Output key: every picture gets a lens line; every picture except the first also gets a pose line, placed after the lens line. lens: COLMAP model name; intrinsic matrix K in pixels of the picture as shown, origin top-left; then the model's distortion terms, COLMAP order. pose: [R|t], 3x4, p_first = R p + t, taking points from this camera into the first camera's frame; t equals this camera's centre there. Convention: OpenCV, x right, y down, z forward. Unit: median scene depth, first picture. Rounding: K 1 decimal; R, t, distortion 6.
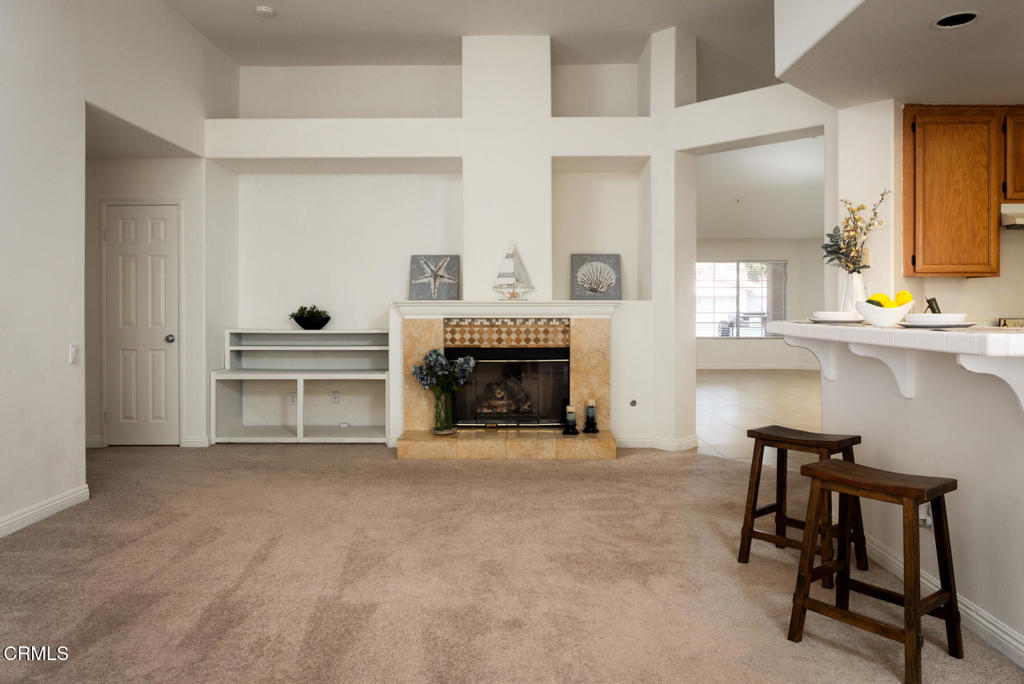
lens RADIAL K [[690.7, 0, 489.1], [0, 690.7, 307.8], [0, 0, 1]] dist [-0.017583, -0.010584]
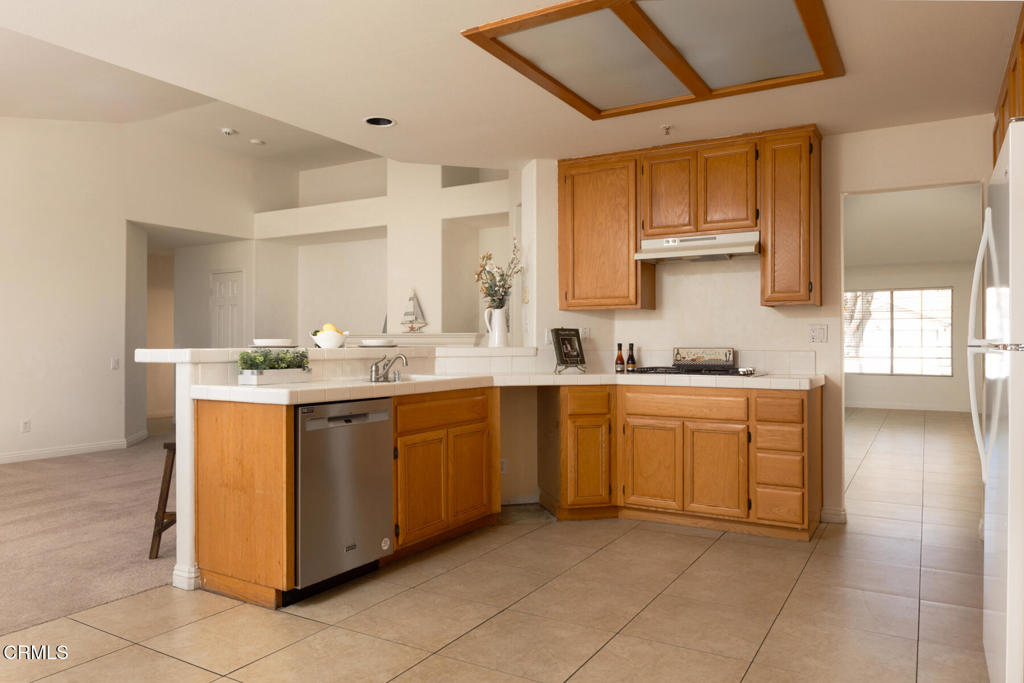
lens RADIAL K [[690.7, 0, 517.7], [0, 690.7, 337.9], [0, 0, 1]] dist [-0.017583, -0.010584]
pose [[0.872877, -0.000976, -0.487939, 0.837007], [-0.002628, 0.999974, -0.006703, 0.006555], [0.487933, 0.007134, 0.872852, -0.033928]]
